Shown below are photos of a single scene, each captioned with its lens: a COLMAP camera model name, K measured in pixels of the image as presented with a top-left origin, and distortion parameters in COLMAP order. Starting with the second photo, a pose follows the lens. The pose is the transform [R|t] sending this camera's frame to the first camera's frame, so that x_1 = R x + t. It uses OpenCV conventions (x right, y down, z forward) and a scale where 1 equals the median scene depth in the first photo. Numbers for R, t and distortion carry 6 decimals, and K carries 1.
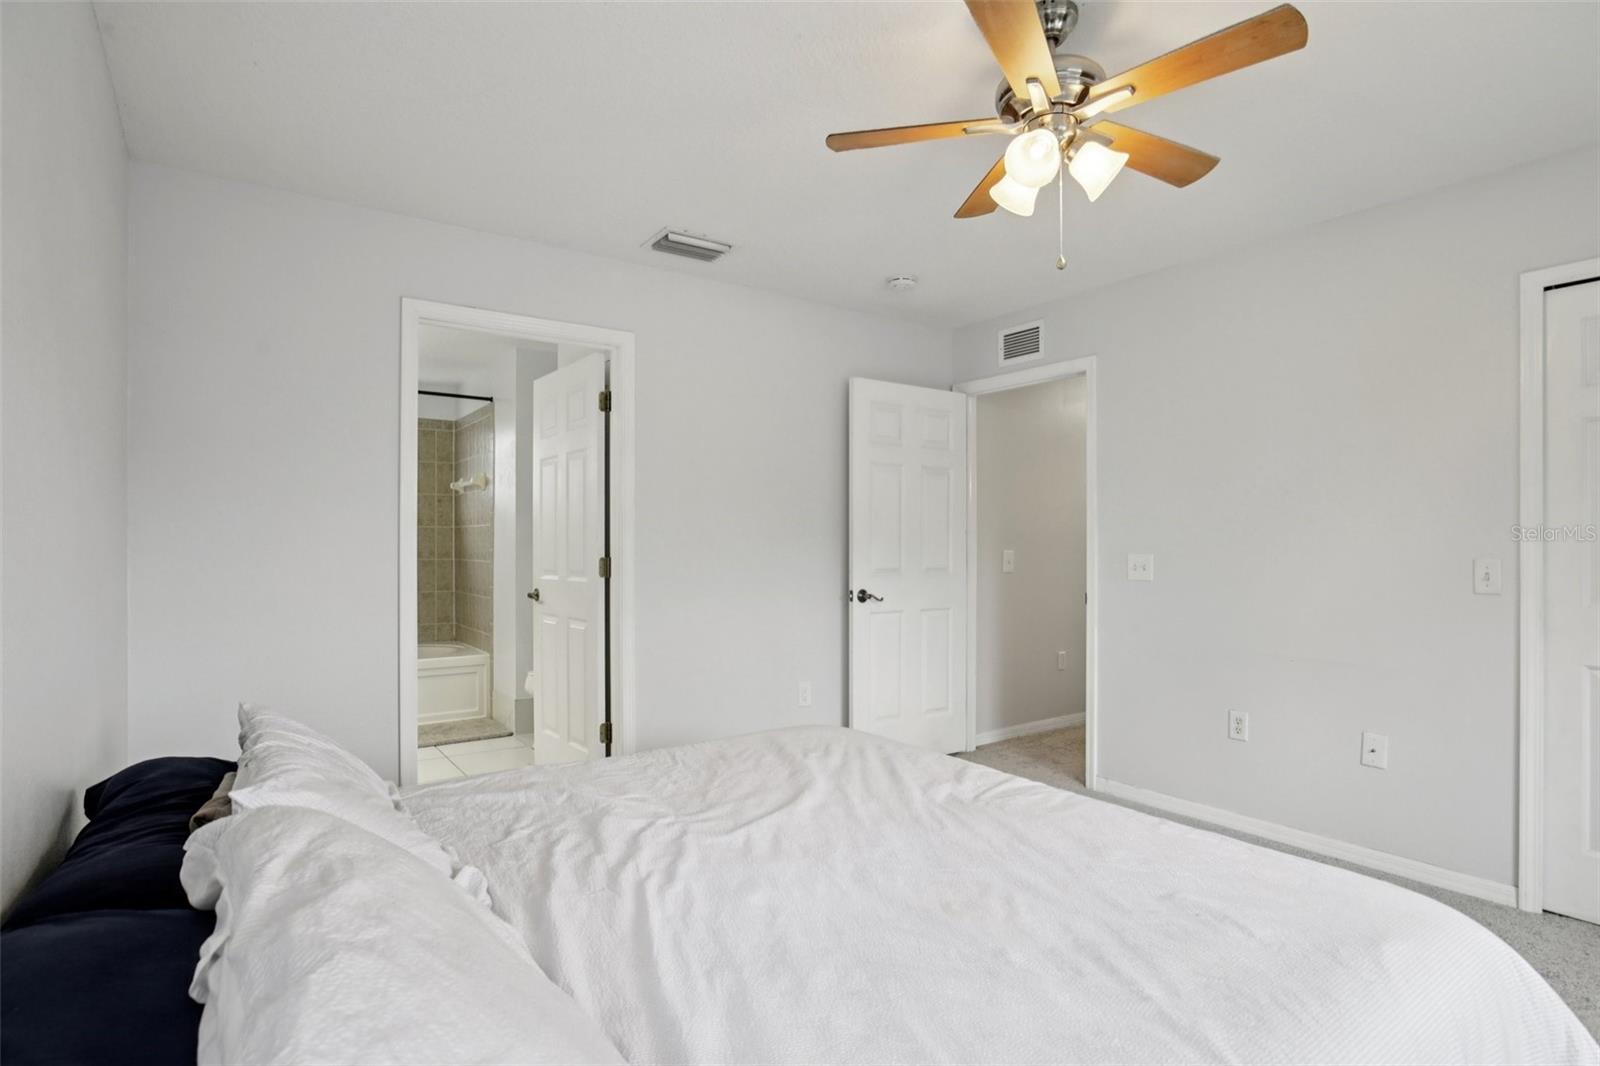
lens RADIAL K [[823.1, 0, 798.3], [0, 823.1, 536.1], [0, 0, 1]] dist [-0.005580, -0.000662]
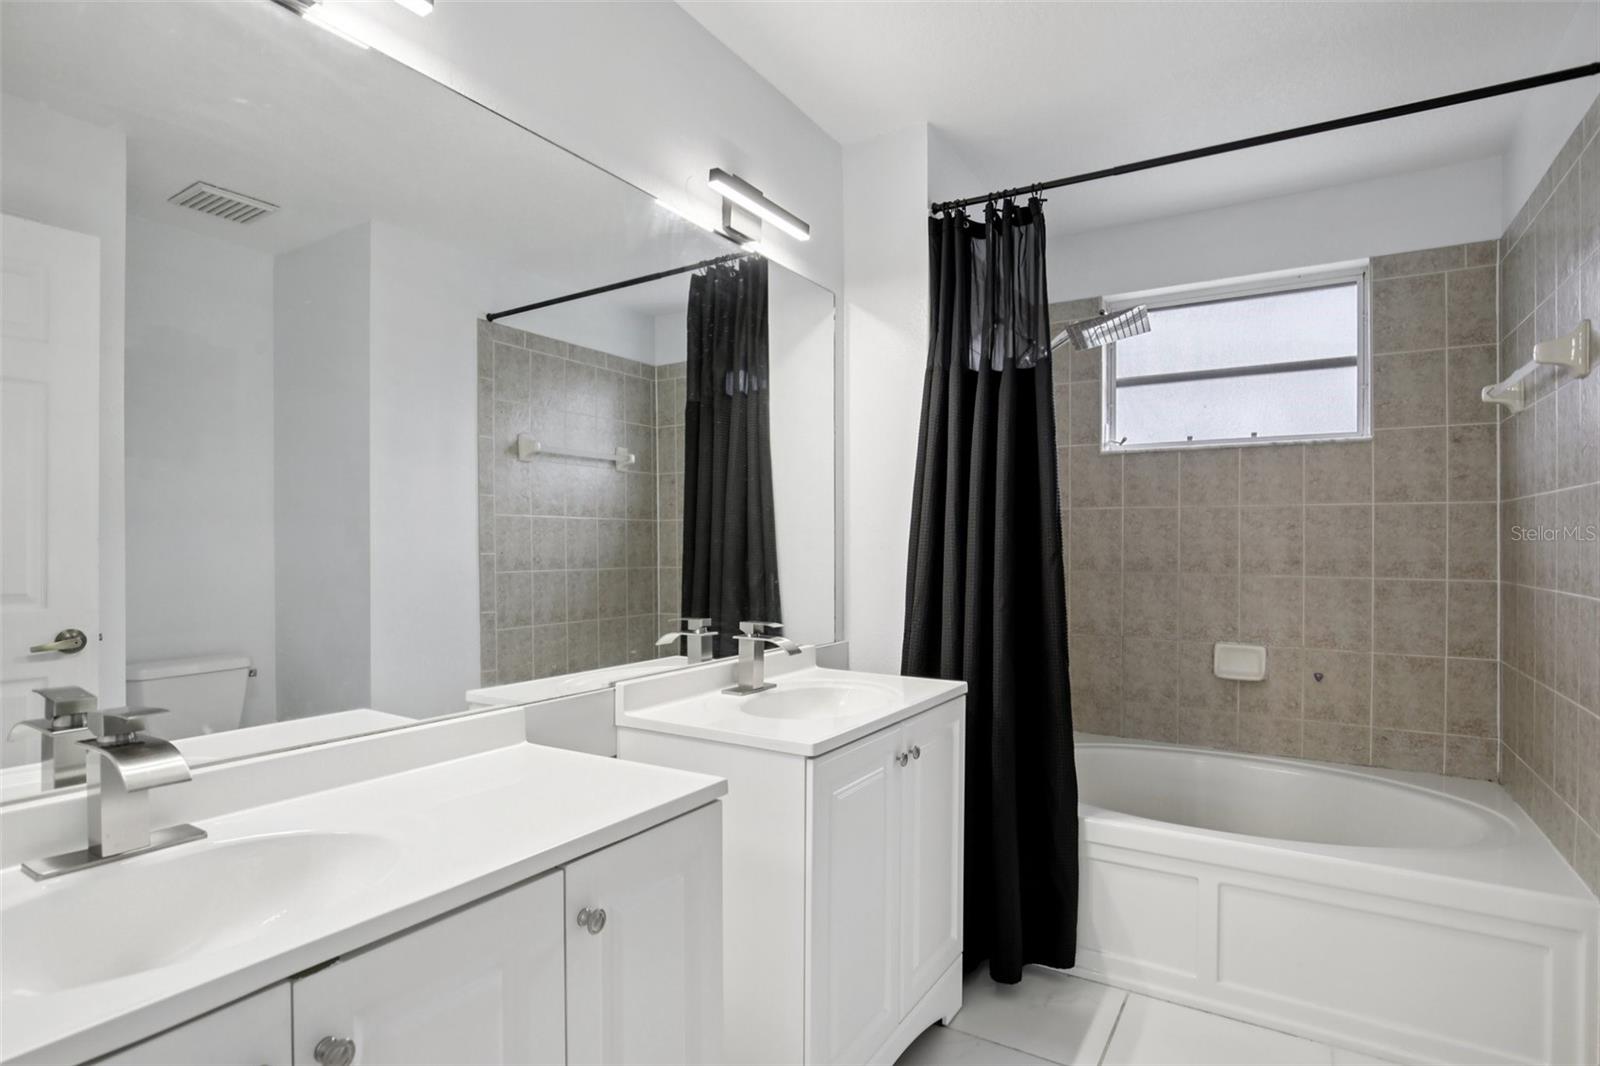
lens RADIAL K [[823.1, 0, 796.9], [0, 823.1, 539.2], [0, 0, 1]] dist [-0.005580, -0.000662]
pose [[0.402065, -0.000205, -0.915611, -0.191815], [0.000941, 1.000000, 0.000190, 0.007120], [0.915611, -0.000938, 0.402065, 0.529570]]
